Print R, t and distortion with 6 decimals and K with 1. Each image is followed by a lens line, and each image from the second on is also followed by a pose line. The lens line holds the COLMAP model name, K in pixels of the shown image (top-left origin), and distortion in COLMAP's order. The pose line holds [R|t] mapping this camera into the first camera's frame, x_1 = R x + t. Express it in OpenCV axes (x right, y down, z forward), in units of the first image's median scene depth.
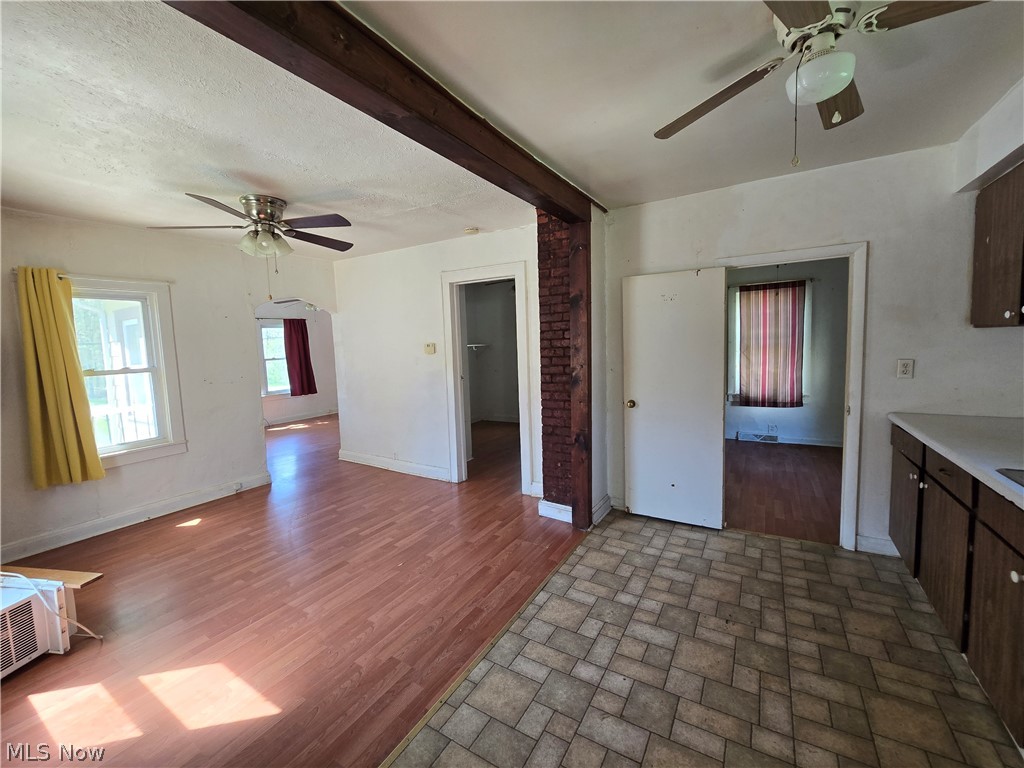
lens RADIAL K [[419.3, 0, 504.0], [0, 419.3, 380.3], [0, 0, 1]] dist [-0.004405, 0.000071]
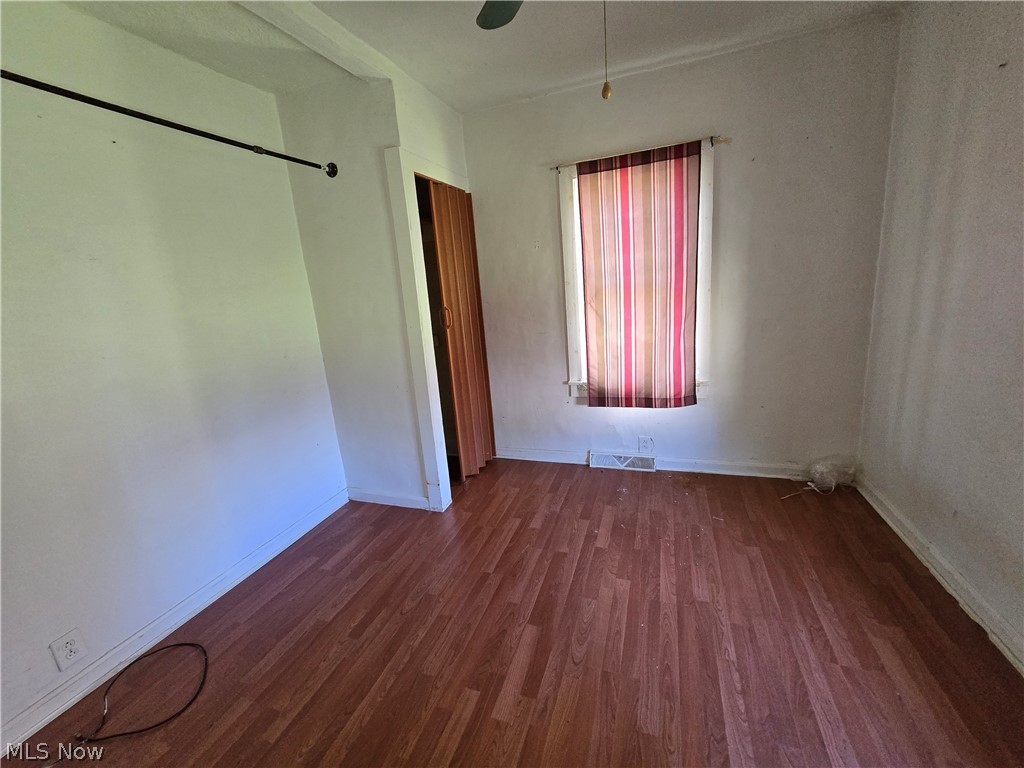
lens RADIAL K [[419.3, 0, 504.0], [0, 419.3, 380.3], [0, 0, 1]] dist [-0.004405, 0.000071]
pose [[0.980379, -0.080614, 0.179885, 0.630350], [0.058666, 0.990526, 0.124163, -0.073531], [-0.188190, -0.111174, 0.975820, 0.876965]]
